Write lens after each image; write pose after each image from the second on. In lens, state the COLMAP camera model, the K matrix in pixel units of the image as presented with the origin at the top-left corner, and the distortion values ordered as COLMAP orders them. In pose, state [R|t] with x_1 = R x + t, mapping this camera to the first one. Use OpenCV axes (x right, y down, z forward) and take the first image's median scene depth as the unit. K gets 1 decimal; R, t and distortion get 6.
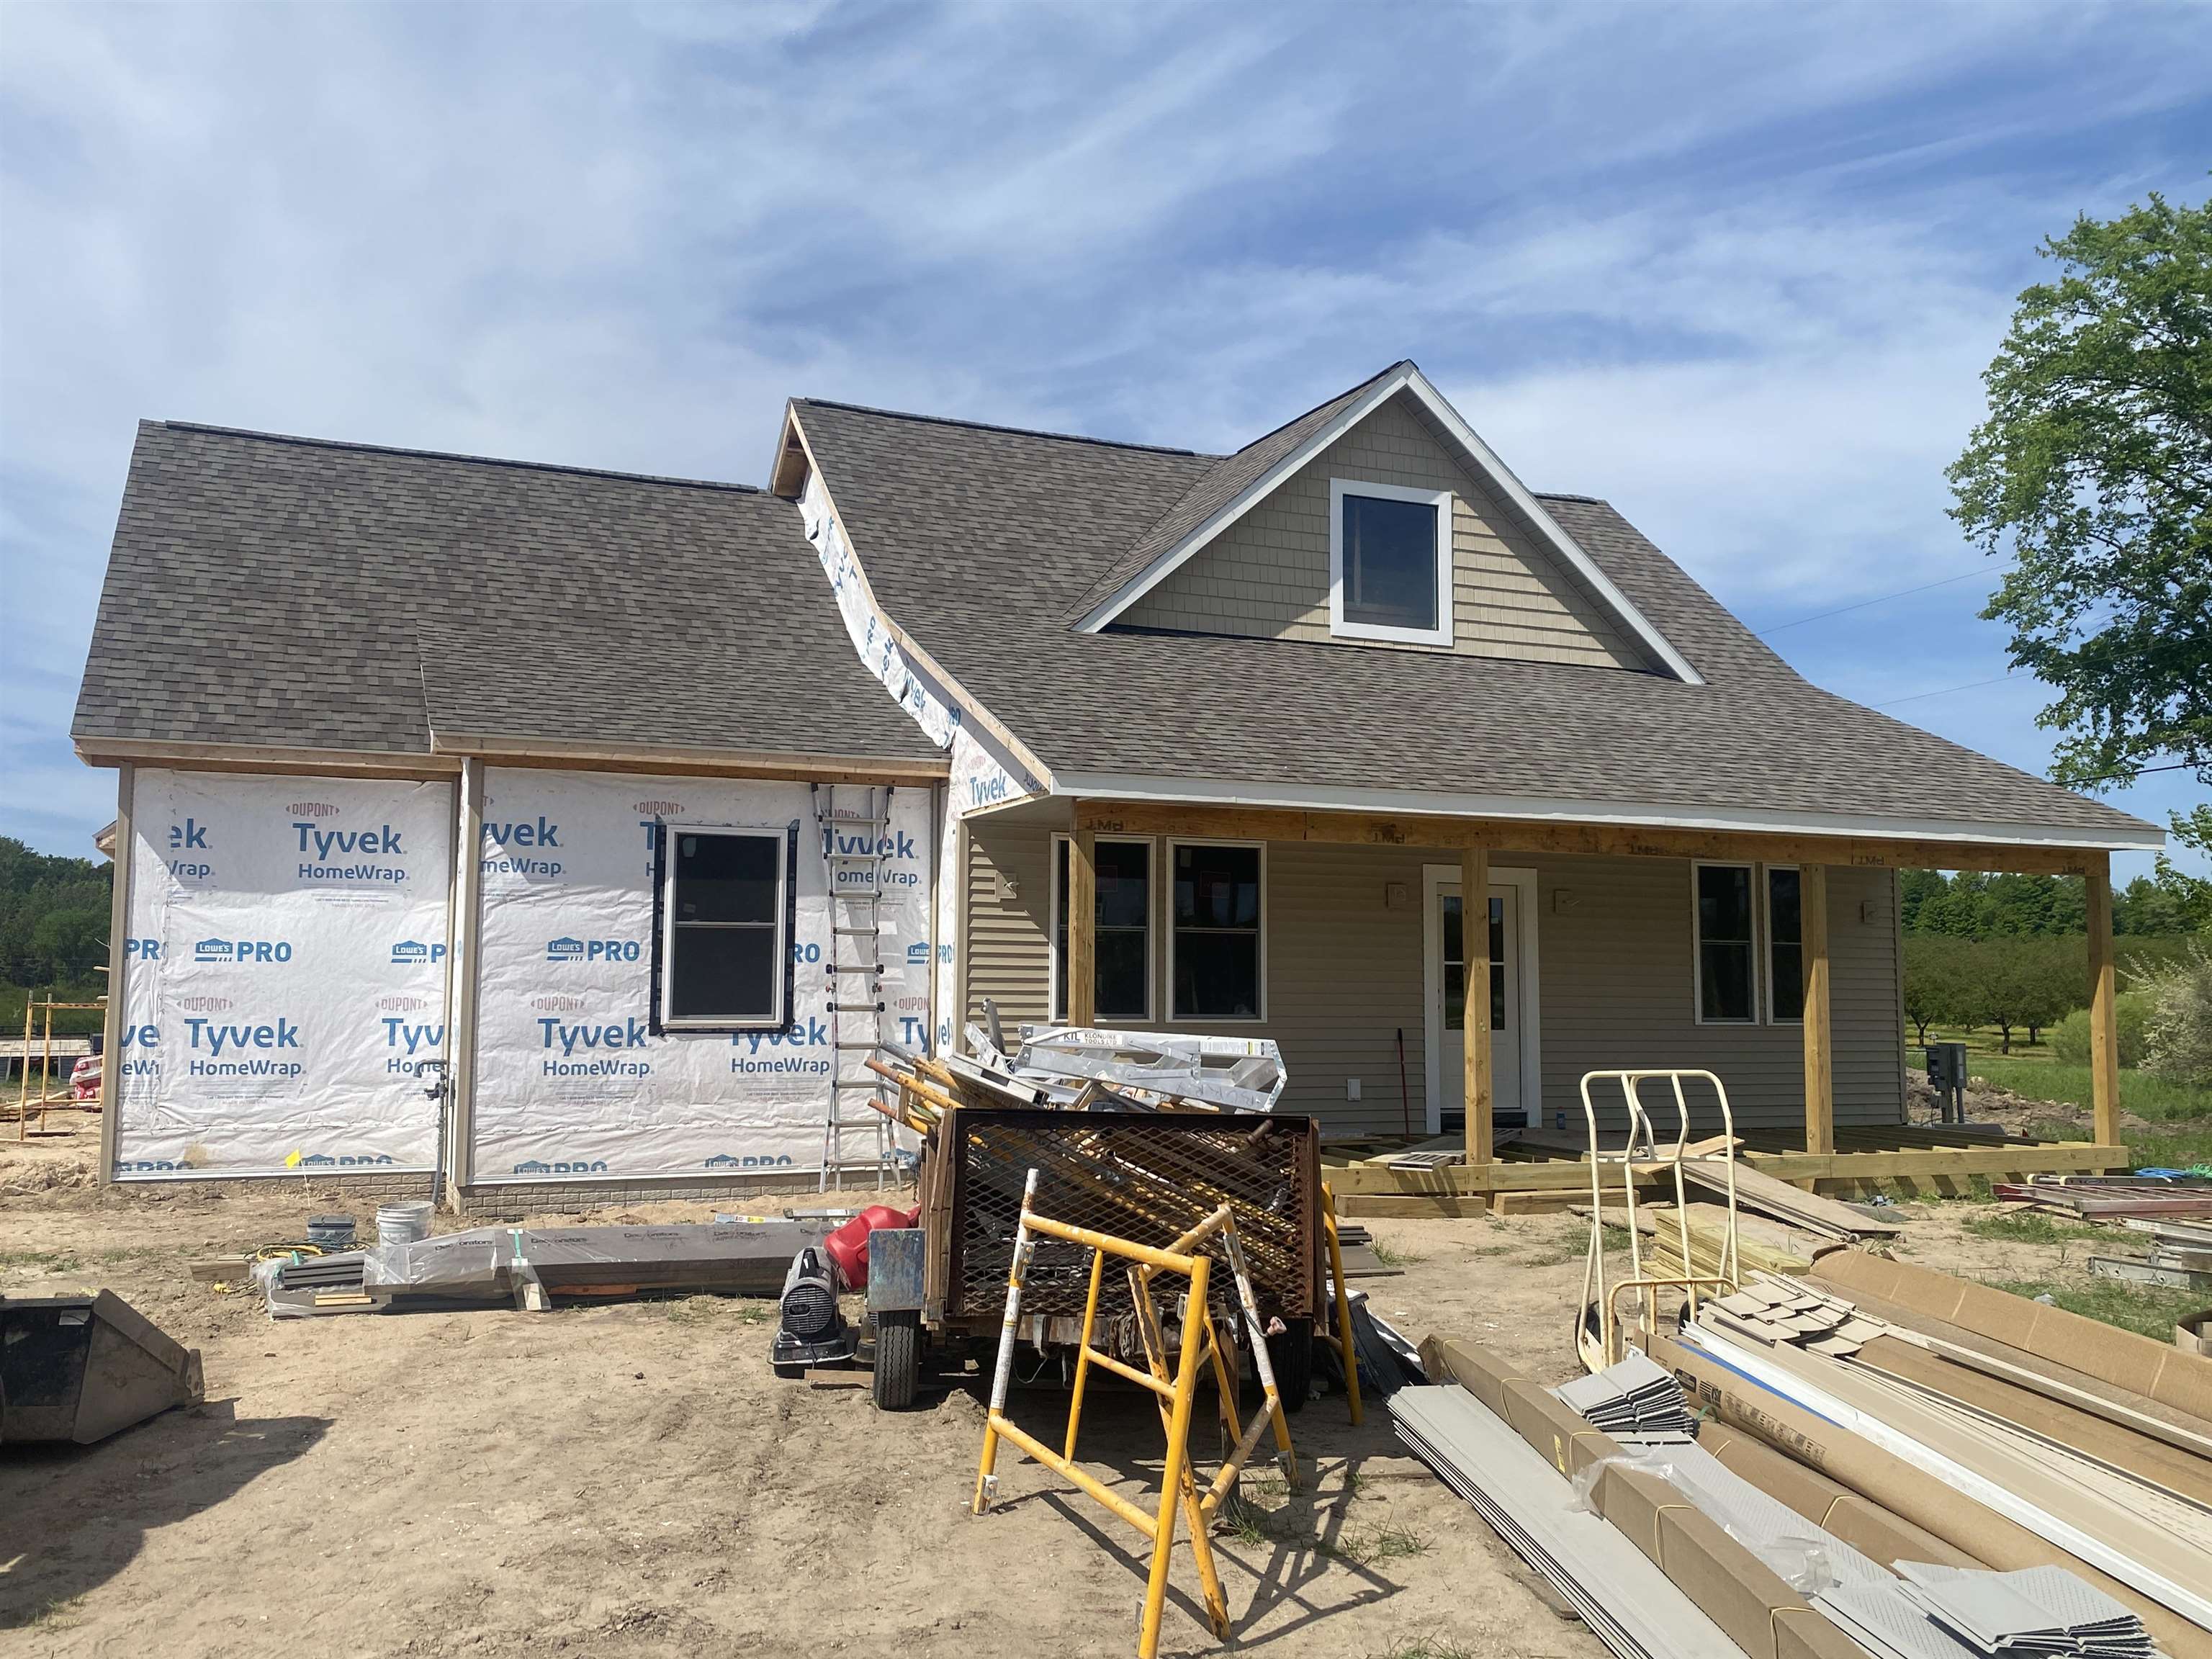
lens RADIAL K [[1879.2, 0, 1106.0], [0, 1879.2, 829.5], [0, 0, 1]] dist [0.049648, -0.055955]
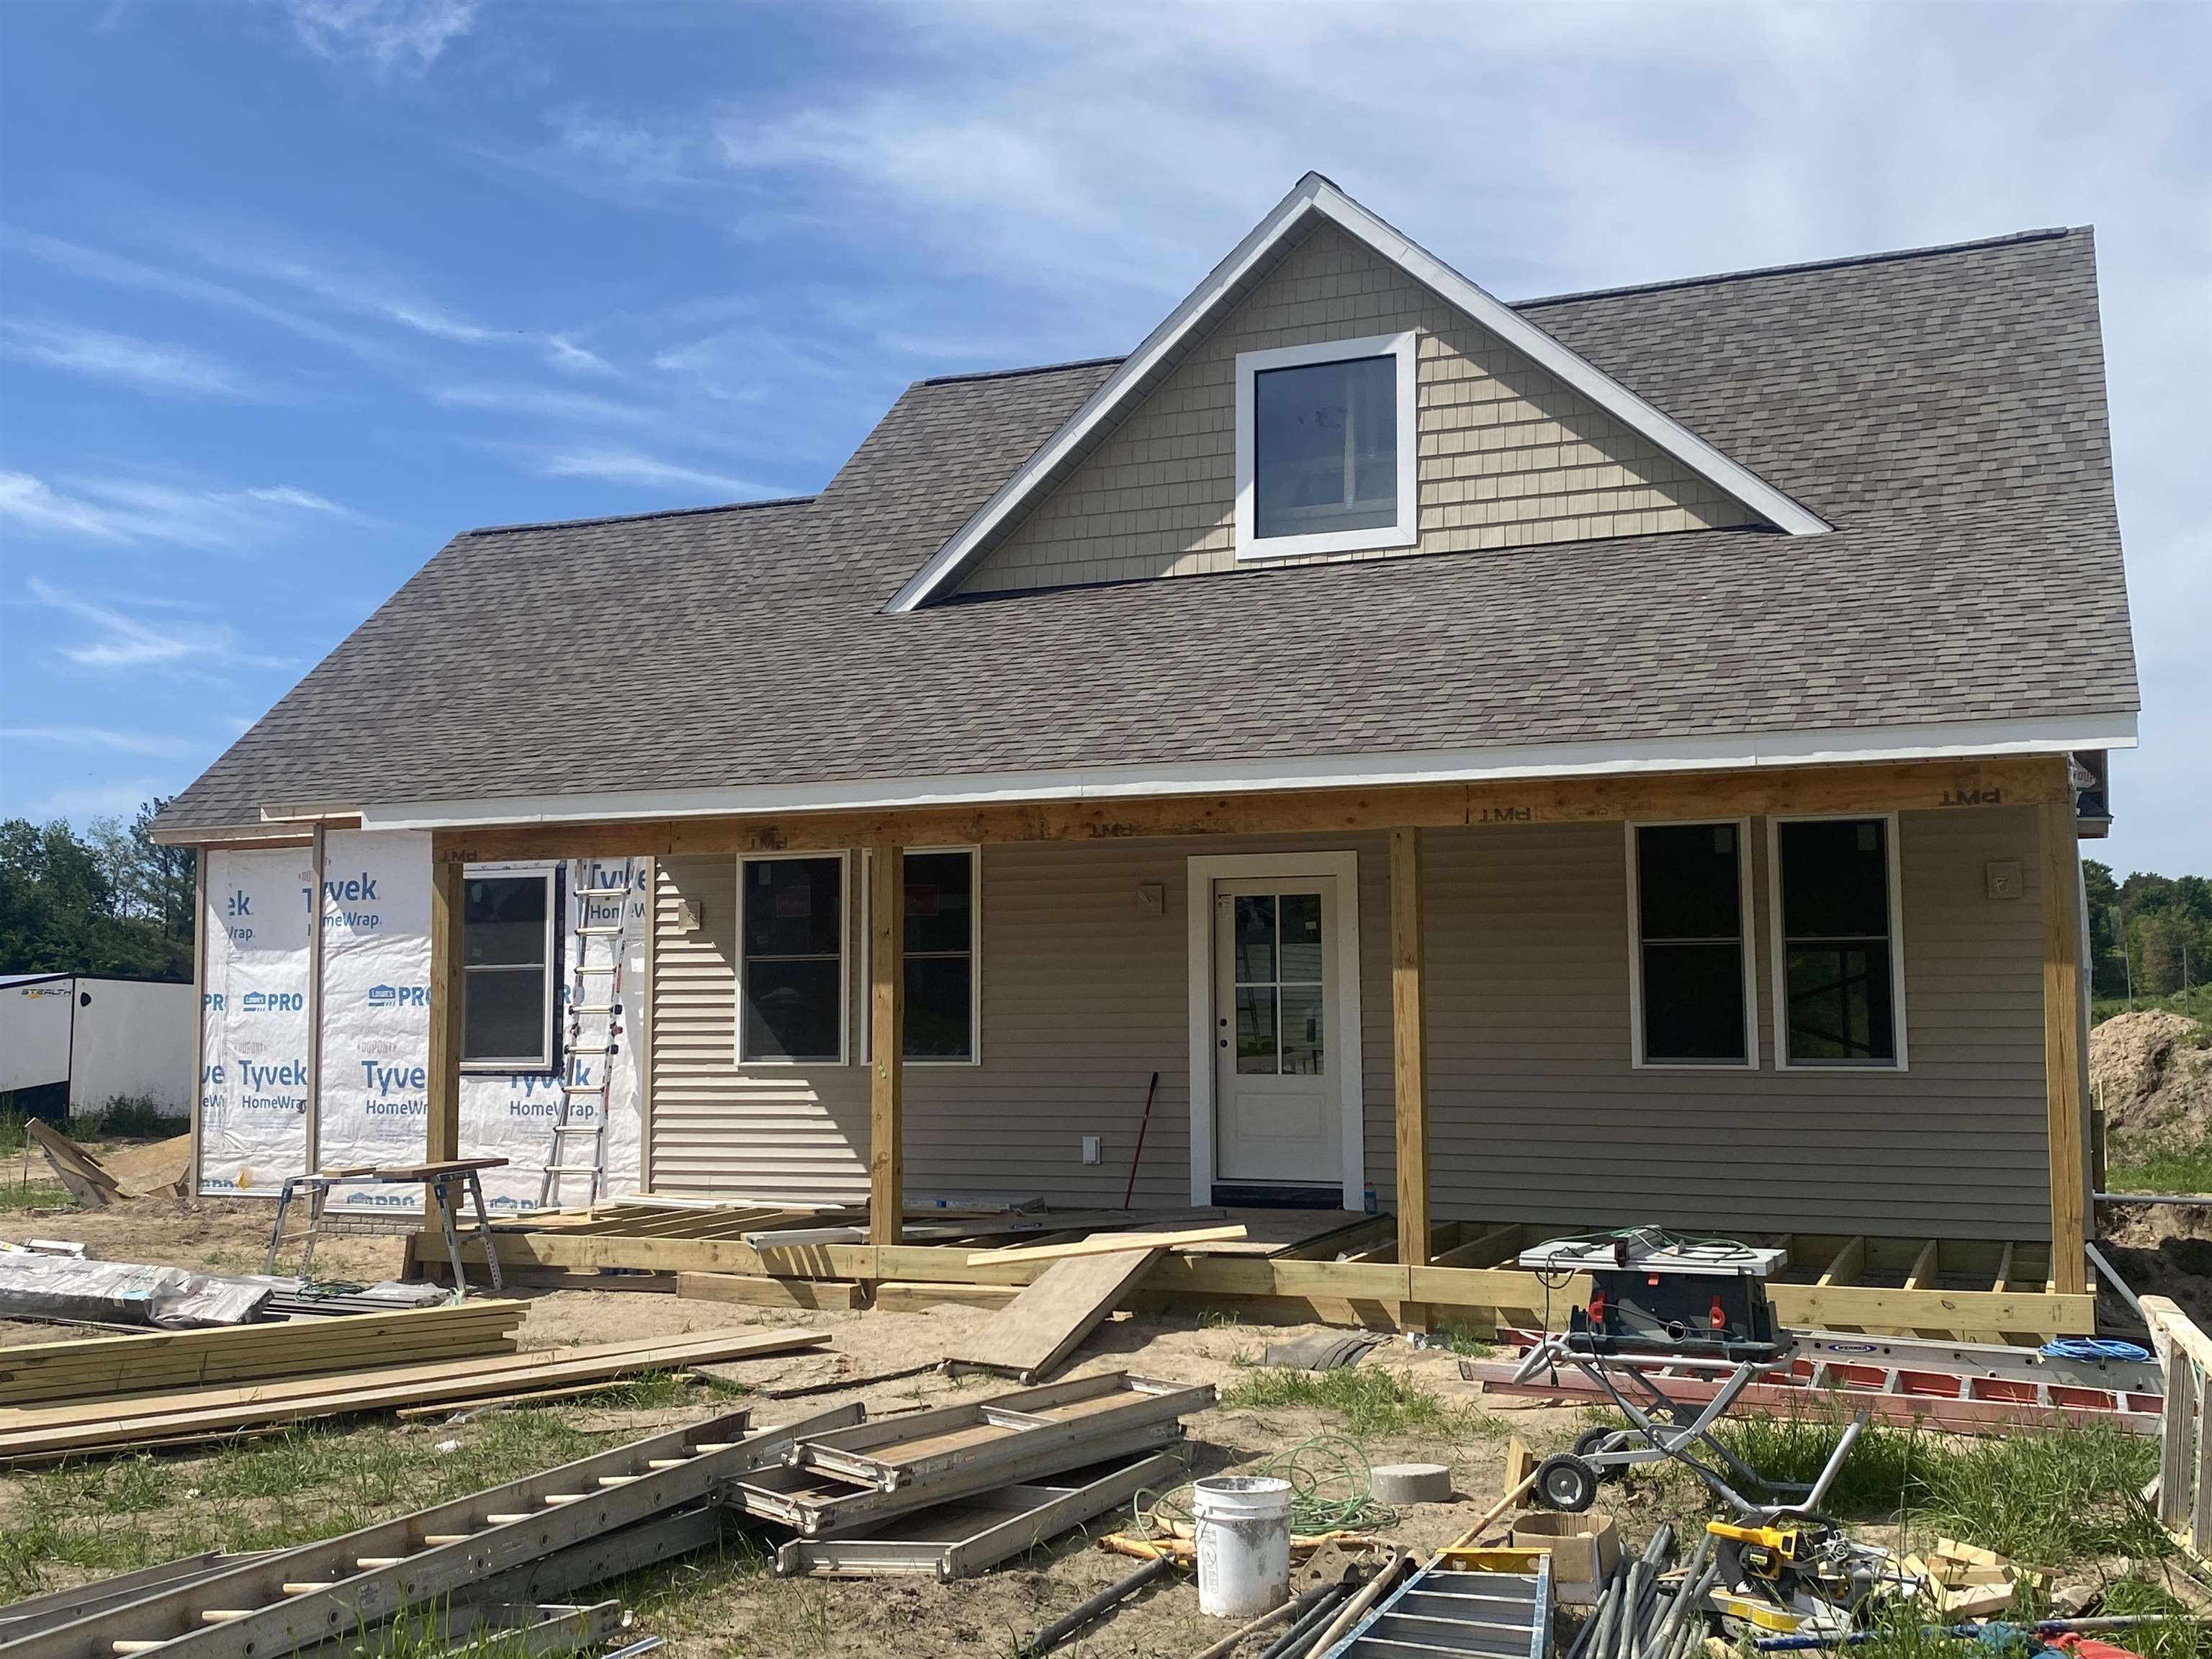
lens RADIAL K [[2278.2, 0, 1106.0], [0, 2278.2, 829.5], [0, 0, 1]] dist [0.022293, -0.014147]
pose [[0.705856, -0.070560, -0.704833, 0.879526], [0.073465, 0.996953, -0.026232, 0.032434], [0.704536, -0.033264, 0.708888, 0.363021]]
